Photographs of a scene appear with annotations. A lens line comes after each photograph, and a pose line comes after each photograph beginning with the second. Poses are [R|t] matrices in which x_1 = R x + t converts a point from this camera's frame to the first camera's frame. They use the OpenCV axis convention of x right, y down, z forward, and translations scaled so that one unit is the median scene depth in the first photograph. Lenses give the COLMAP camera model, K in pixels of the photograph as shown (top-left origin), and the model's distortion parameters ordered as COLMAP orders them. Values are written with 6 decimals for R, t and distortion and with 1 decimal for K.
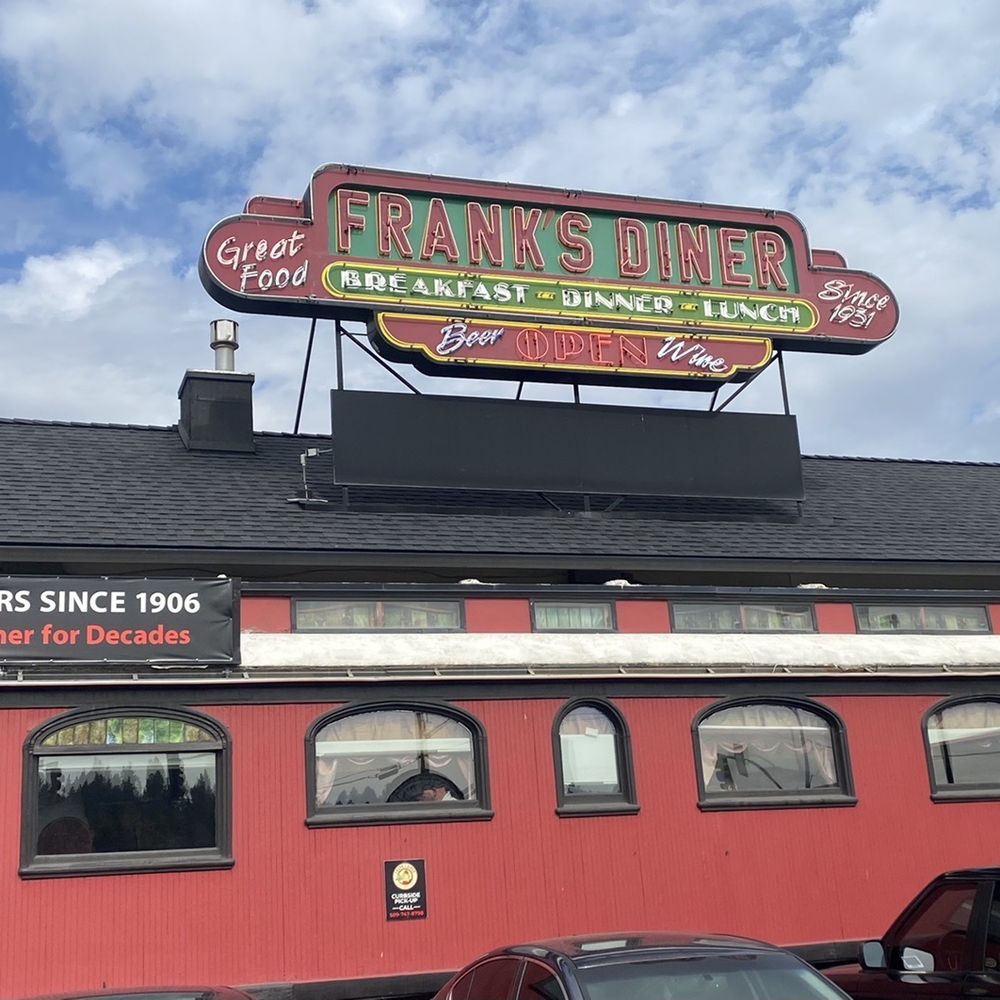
lens RADIAL K [[1378.2, 0, 499.2], [0, 1378.2, 549.0], [0, 0, 1]] dist [0.166924, 0.019121]
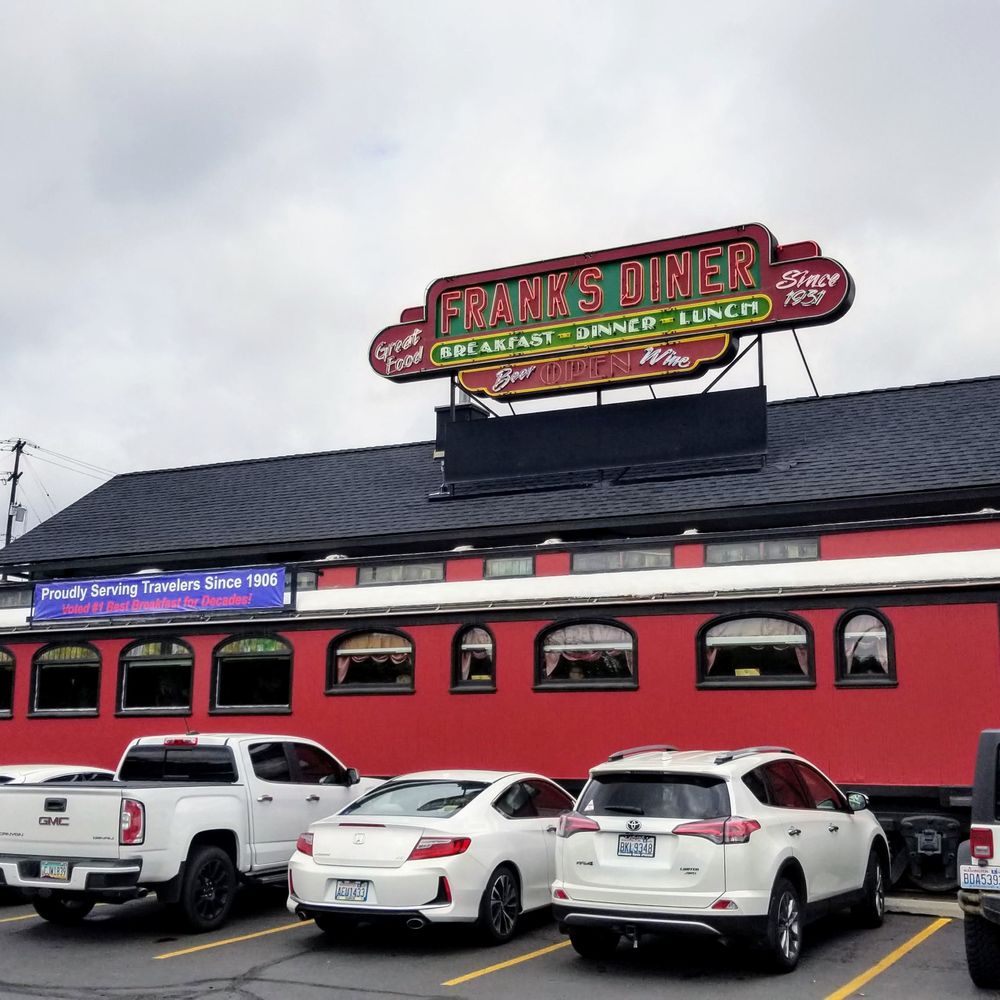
lens RADIAL K [[1378.2, 0, 499.2], [0, 1378.2, 549.0], [0, 0, 1]] dist [0.166924, 0.019121]
pose [[0.710535, -0.043715, -0.702302, 0.987245], [0.121985, 0.990609, 0.061754, -0.060183], [0.693007, -0.129549, 0.709195, -0.096119]]
